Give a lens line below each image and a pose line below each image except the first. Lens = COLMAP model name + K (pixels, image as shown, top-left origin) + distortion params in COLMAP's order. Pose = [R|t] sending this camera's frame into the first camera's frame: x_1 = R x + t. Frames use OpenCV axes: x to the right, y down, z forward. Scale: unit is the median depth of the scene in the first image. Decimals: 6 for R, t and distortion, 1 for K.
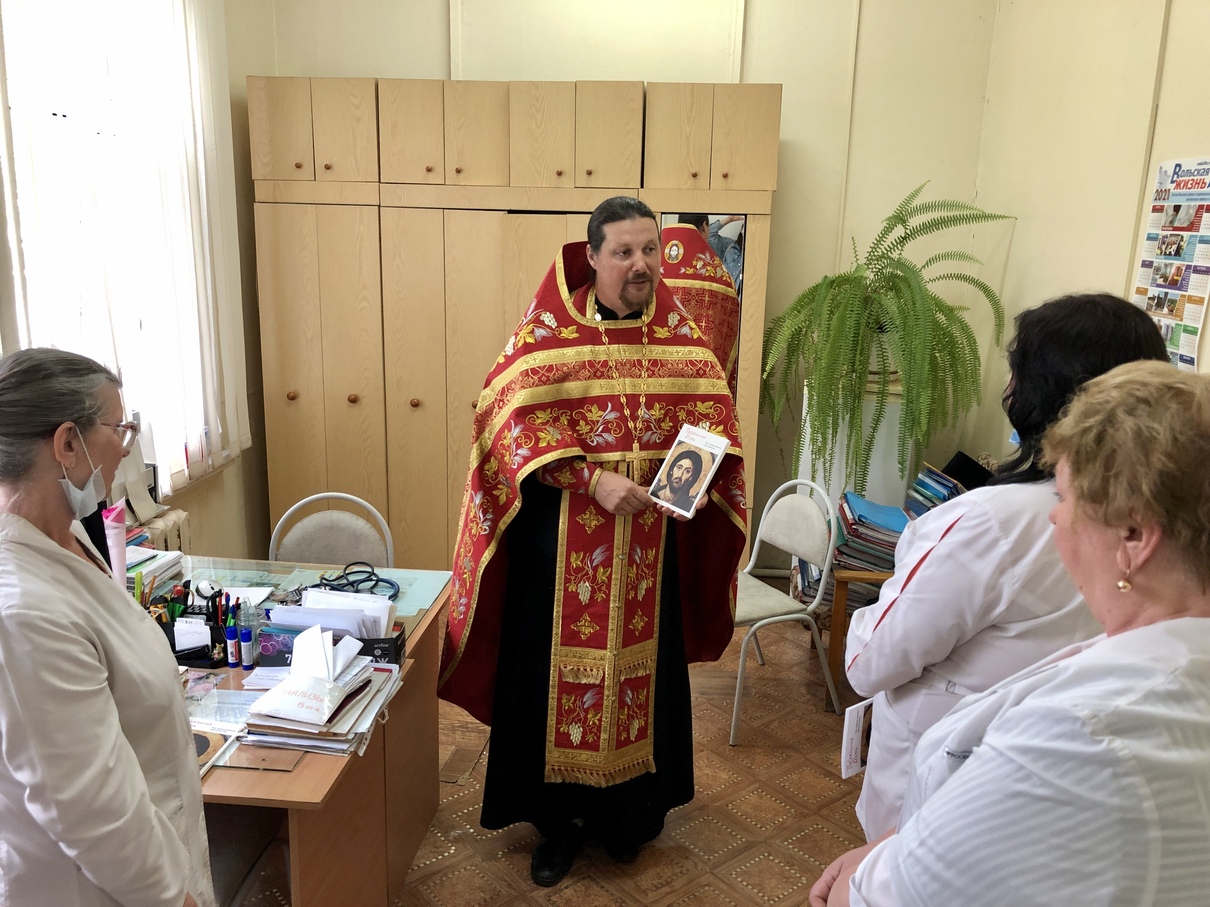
lens RADIAL K [[984.1, 0, 606.8], [0, 984.1, 453.2], [0, 0, 1]] dist [-0.009666, -0.011205]
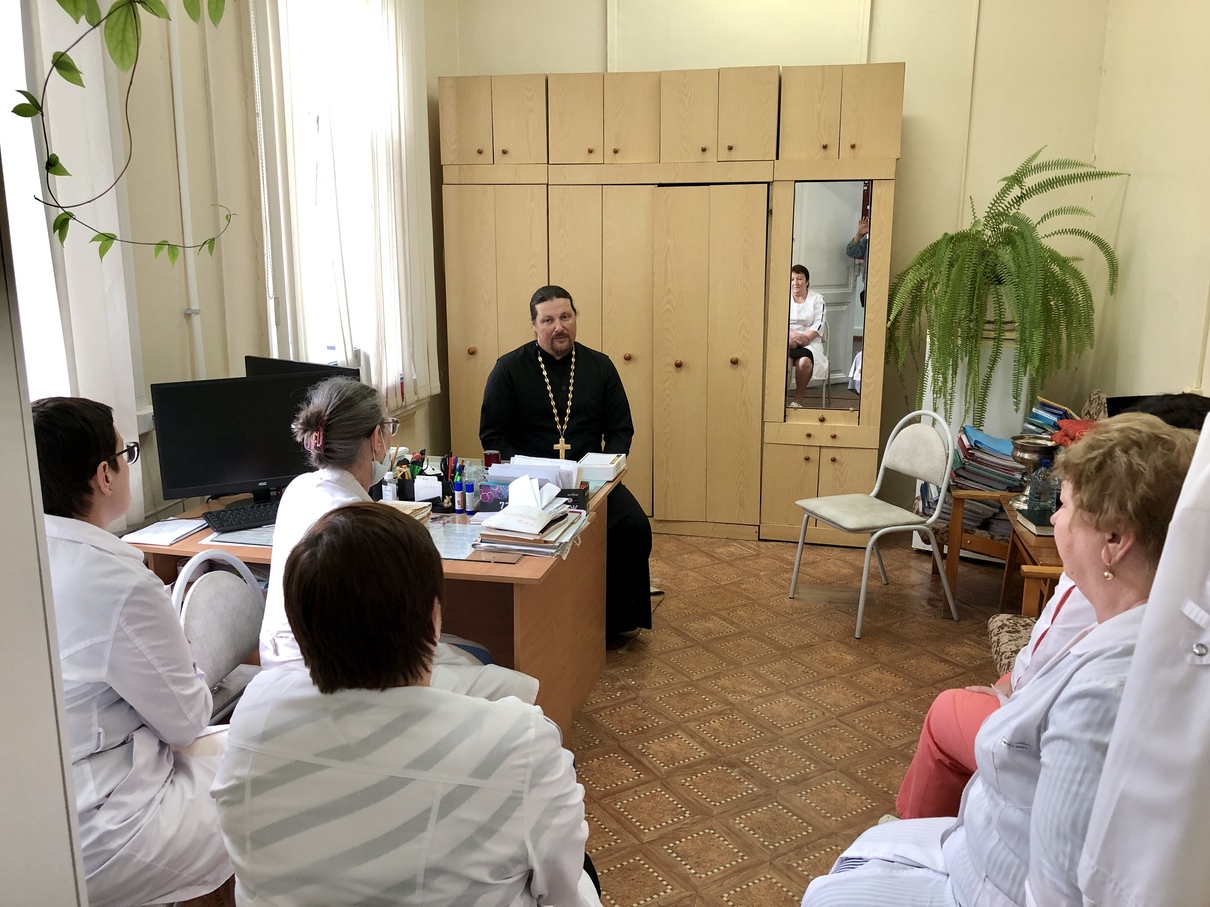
lens RADIAL K [[984.1, 0, 602.8], [0, 984.1, 454.2], [0, 0, 1]] dist [-0.009666, -0.011205]
pose [[0.990887, 0.003531, -0.134646, -0.009892], [-0.005263, 0.999908, -0.012511, 0.084816], [0.134590, 0.013106, 0.990815, -0.142392]]
